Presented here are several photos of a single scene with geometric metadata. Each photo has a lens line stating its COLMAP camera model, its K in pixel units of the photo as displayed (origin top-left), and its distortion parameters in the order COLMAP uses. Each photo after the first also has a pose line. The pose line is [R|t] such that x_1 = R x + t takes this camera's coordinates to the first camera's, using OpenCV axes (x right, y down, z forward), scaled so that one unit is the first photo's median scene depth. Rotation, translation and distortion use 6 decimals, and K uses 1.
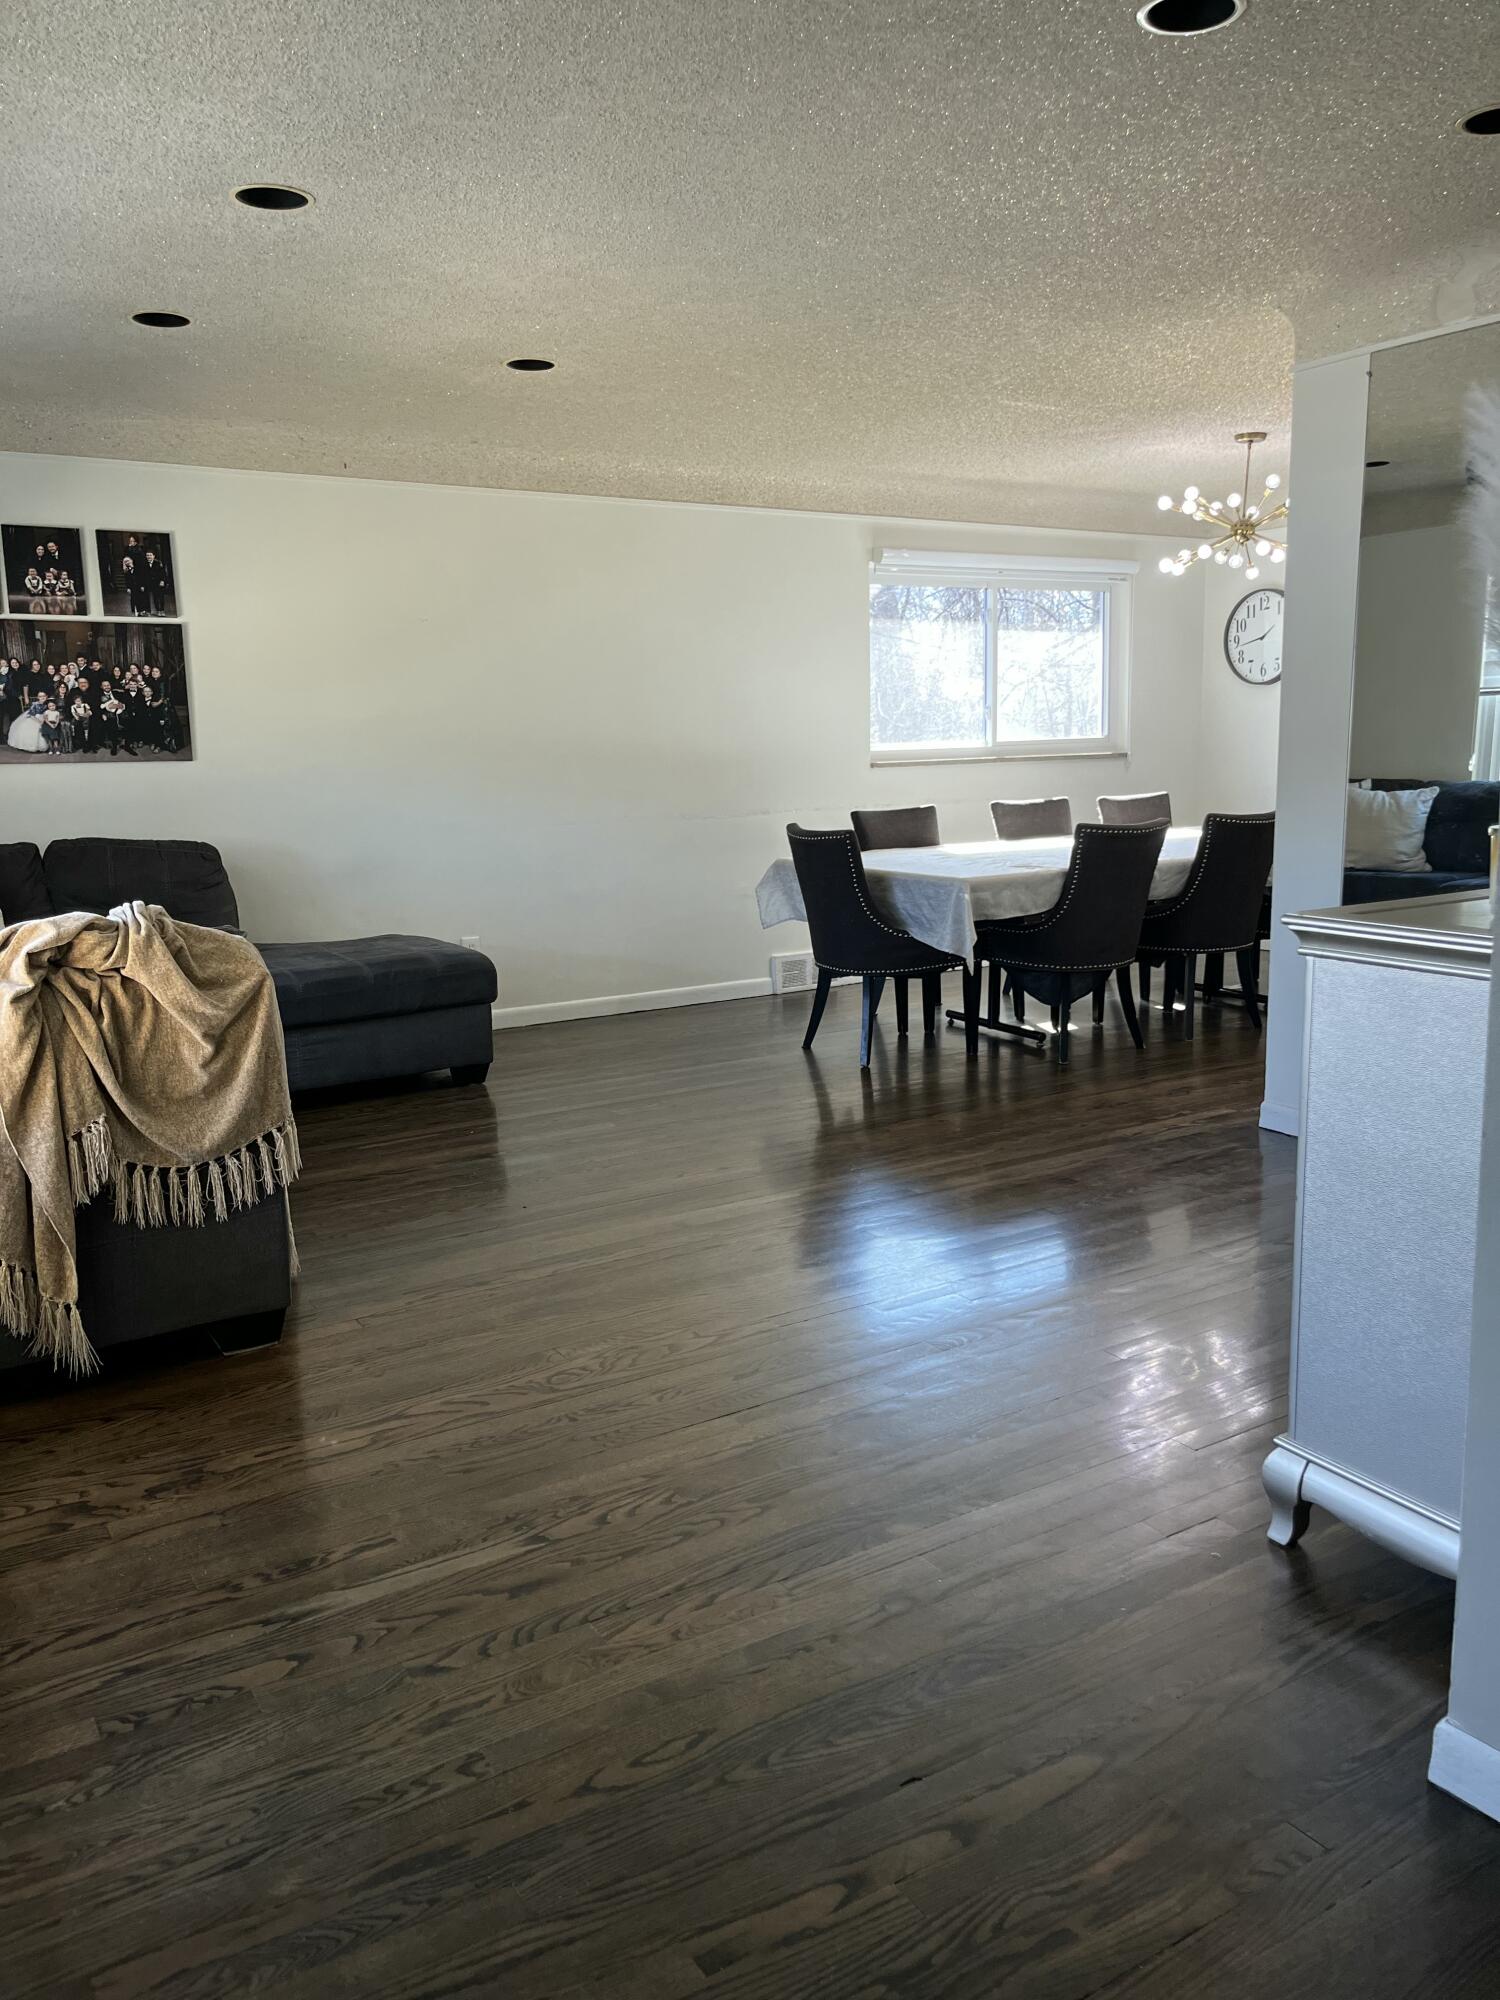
lens RADIAL K [[1508.6, 0, 750.0], [0, 1508.6, 1000.0], [0, 0, 1]] dist [0.000944, -0.003832]
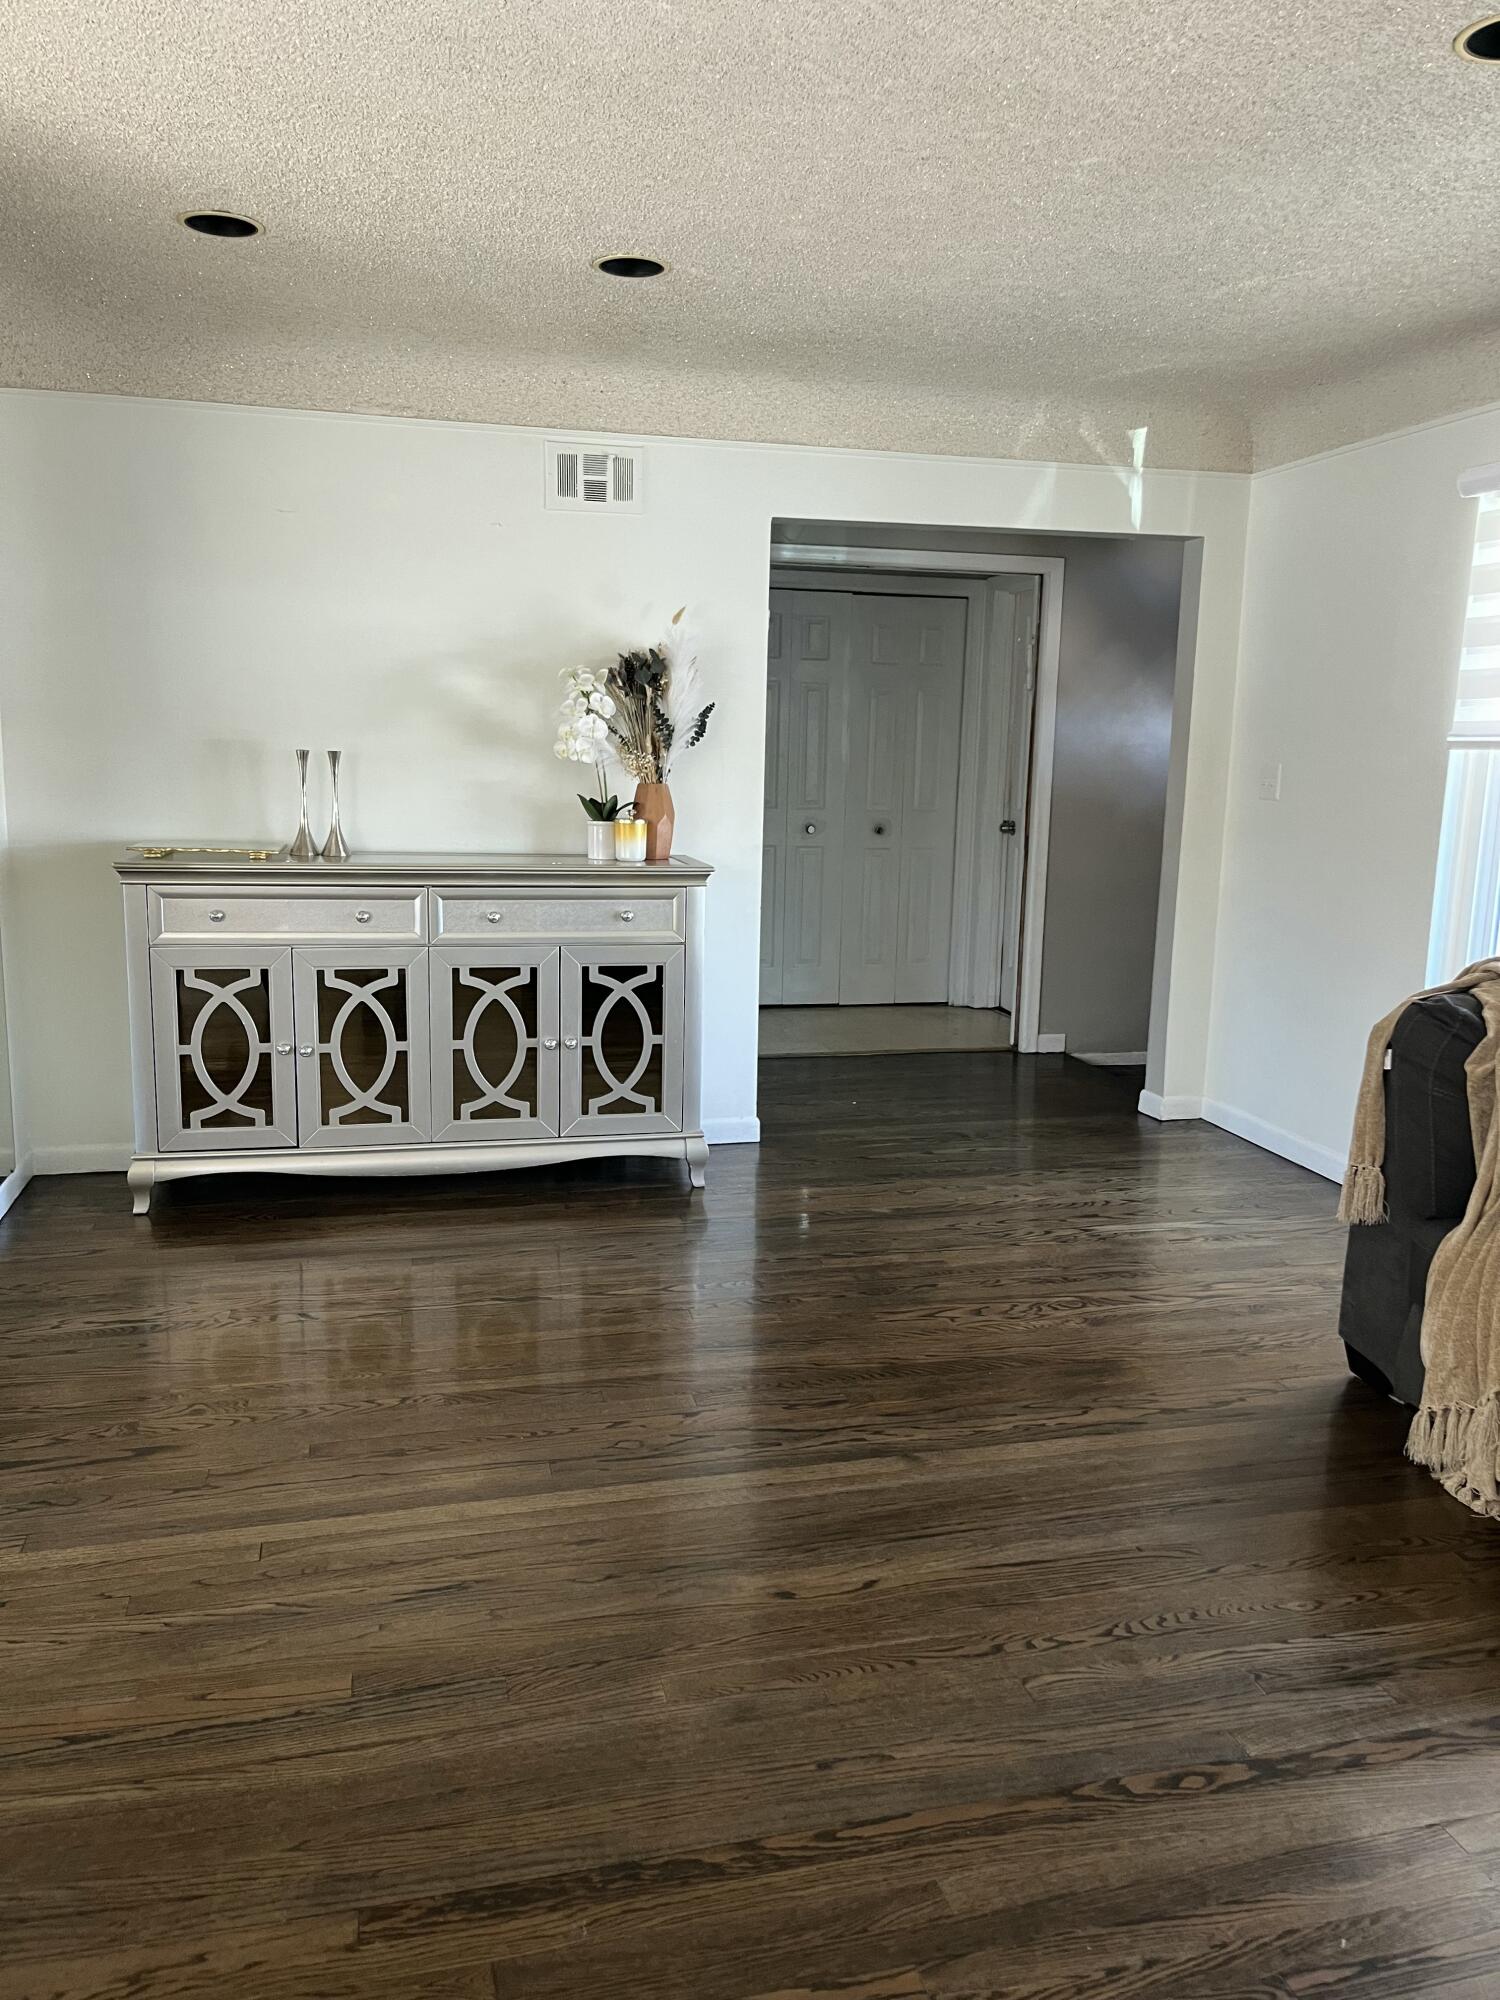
lens RADIAL K [[1508.6, 0, 750.0], [0, 1508.6, 1000.0], [0, 0, 1]] dist [0.000944, -0.003832]
pose [[-0.948676, -0.060916, 0.310328, -0.298253], [0.047831, 0.942348, 0.331199, -0.498500], [-0.312612, 0.329044, -0.891069, 2.593948]]
